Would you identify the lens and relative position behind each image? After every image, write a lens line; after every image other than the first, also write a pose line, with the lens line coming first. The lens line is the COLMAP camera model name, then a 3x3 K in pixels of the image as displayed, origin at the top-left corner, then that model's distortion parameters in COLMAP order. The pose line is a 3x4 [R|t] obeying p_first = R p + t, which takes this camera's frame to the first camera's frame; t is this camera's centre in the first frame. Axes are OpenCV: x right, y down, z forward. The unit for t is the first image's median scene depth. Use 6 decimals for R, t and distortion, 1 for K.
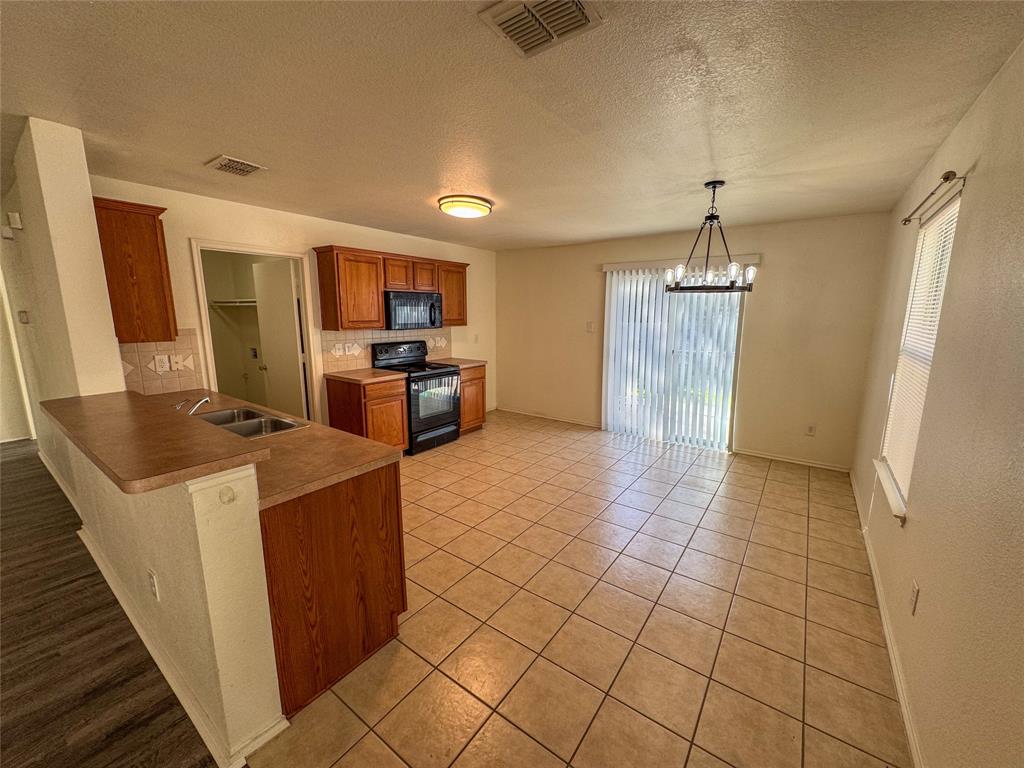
lens RADIAL K [[409.0, 0, 515.9], [0, 409.0, 380.6], [0, 0, 1]] dist [-0.004023, 0.000087]
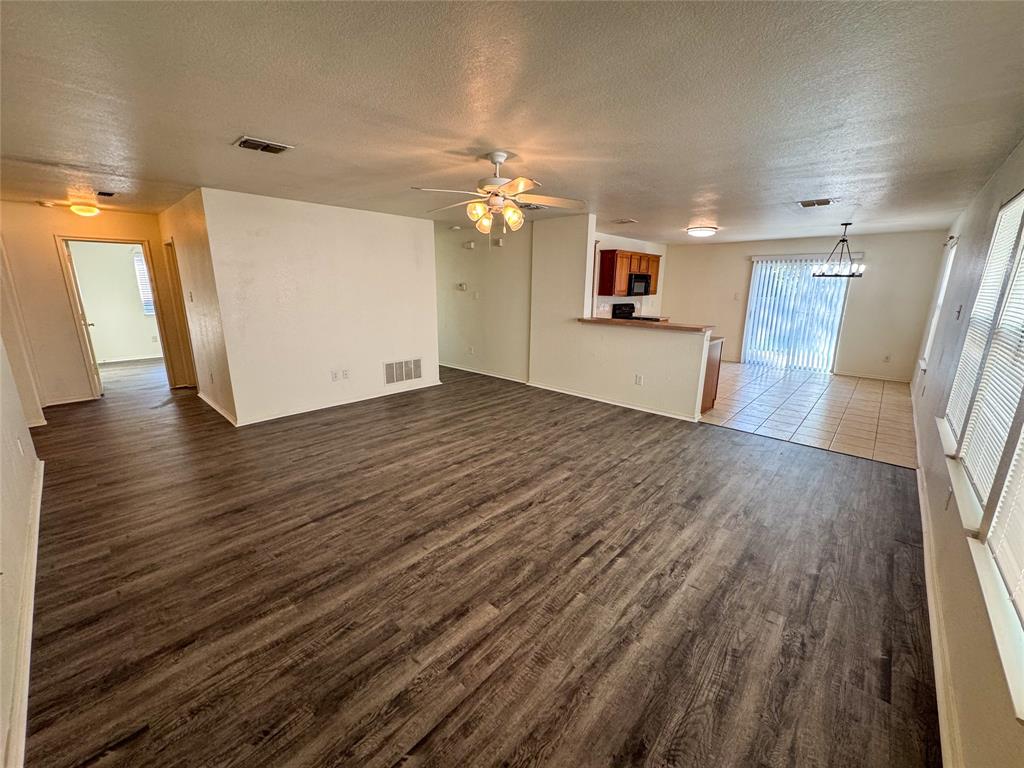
lens RADIAL K [[409.0, 0, 517.8], [0, 409.0, 382.4], [0, 0, 1]] dist [-0.004023, 0.000087]
pose [[0.993341, 0.034246, -0.110004, -0.598854], [-0.026886, 0.997343, 0.067701, 0.144852], [0.112030, -0.064293, 0.991623, -0.841236]]
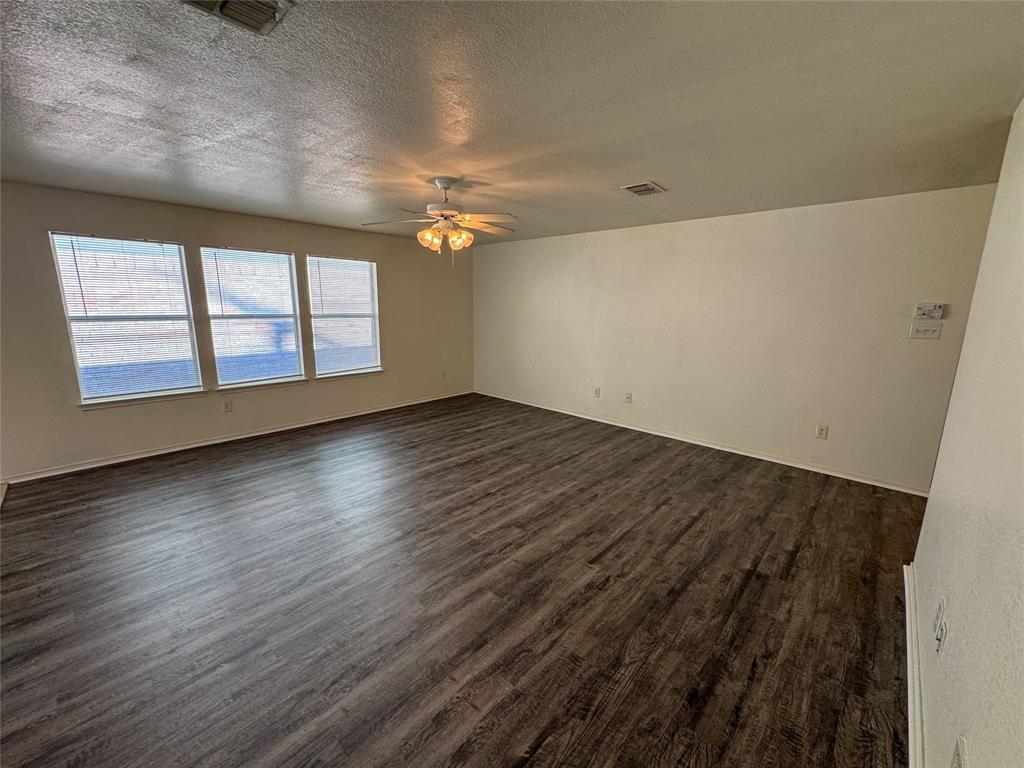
lens RADIAL K [[409.0, 0, 513.4], [0, 409.0, 388.1], [0, 0, 1]] dist [-0.004023, 0.000087]
pose [[-0.991378, -0.041312, 0.124354, -0.945538], [0.006729, 0.931702, 0.363162, -0.099626], [-0.130863, 0.360868, -0.923390, 0.628652]]
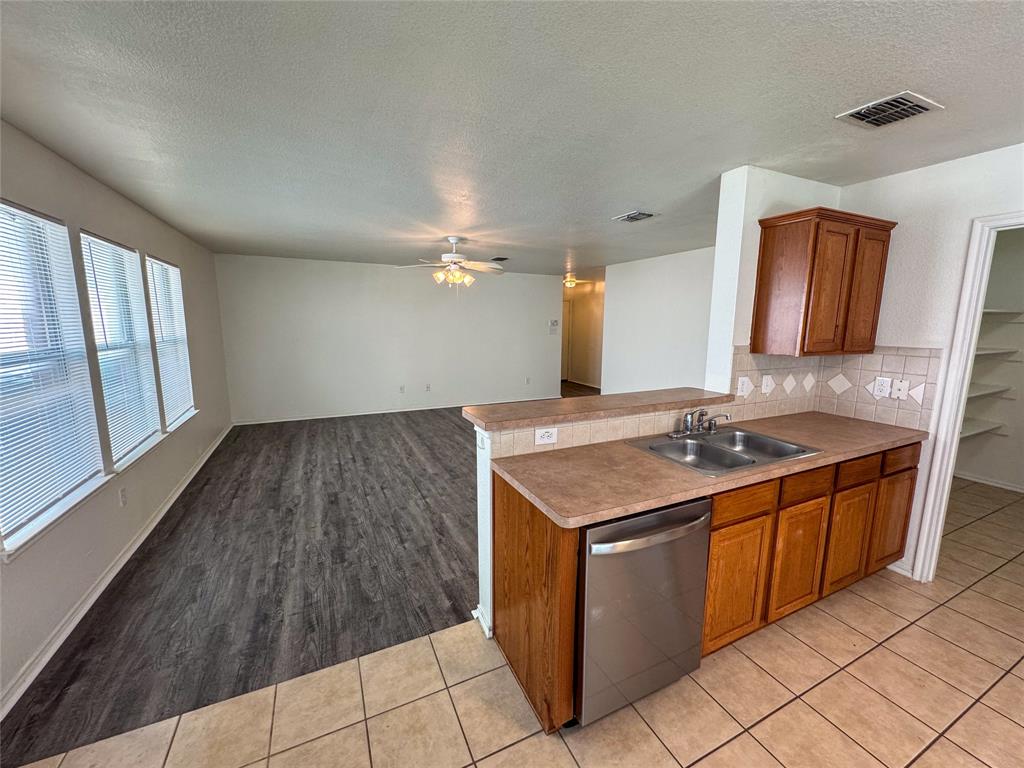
lens RADIAL K [[409.0, 0, 511.3], [0, 409.0, 381.6], [0, 0, 1]] dist [-0.004023, 0.000087]
pose [[-0.488880, 0.124524, -0.863417, 0.158673], [-0.154107, 0.961865, 0.225980, -0.091051], [0.858631, 0.243536, -0.451047, 0.533879]]
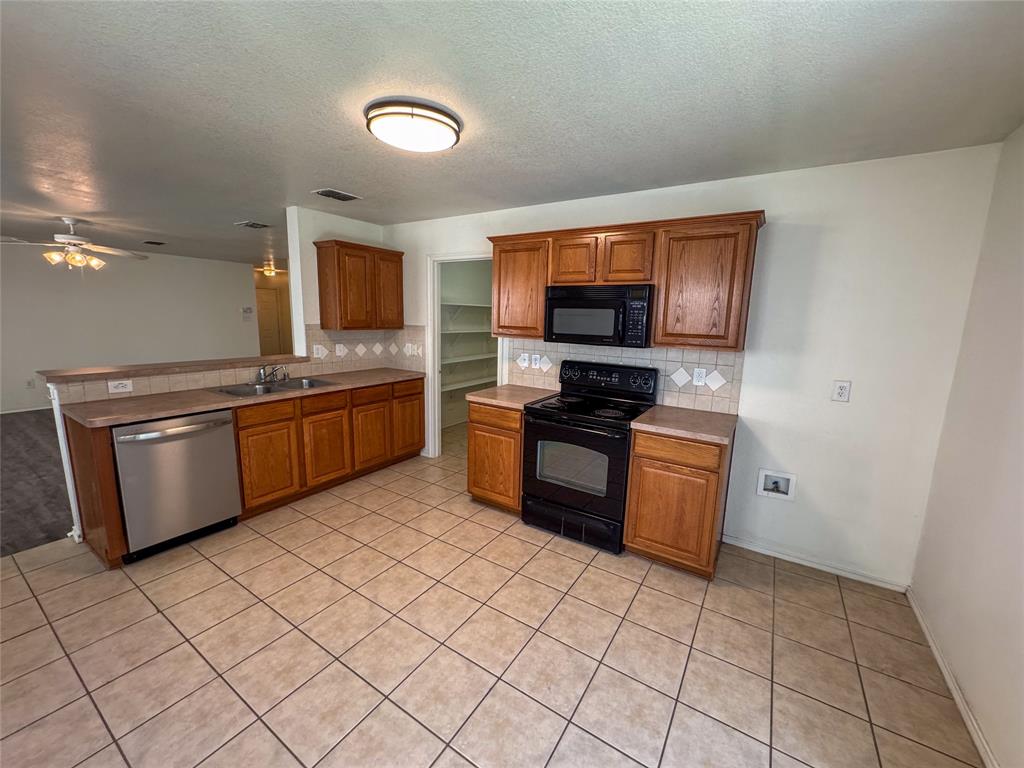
lens RADIAL K [[409.0, 0, 513.4], [0, 409.0, 382.4], [0, 0, 1]] dist [-0.004023, 0.000087]
pose [[0.049076, 0.160125, -0.985876, 0.409550], [-0.193610, 0.969868, 0.147887, -0.153815], [0.979850, 0.183618, 0.078599, 0.932459]]
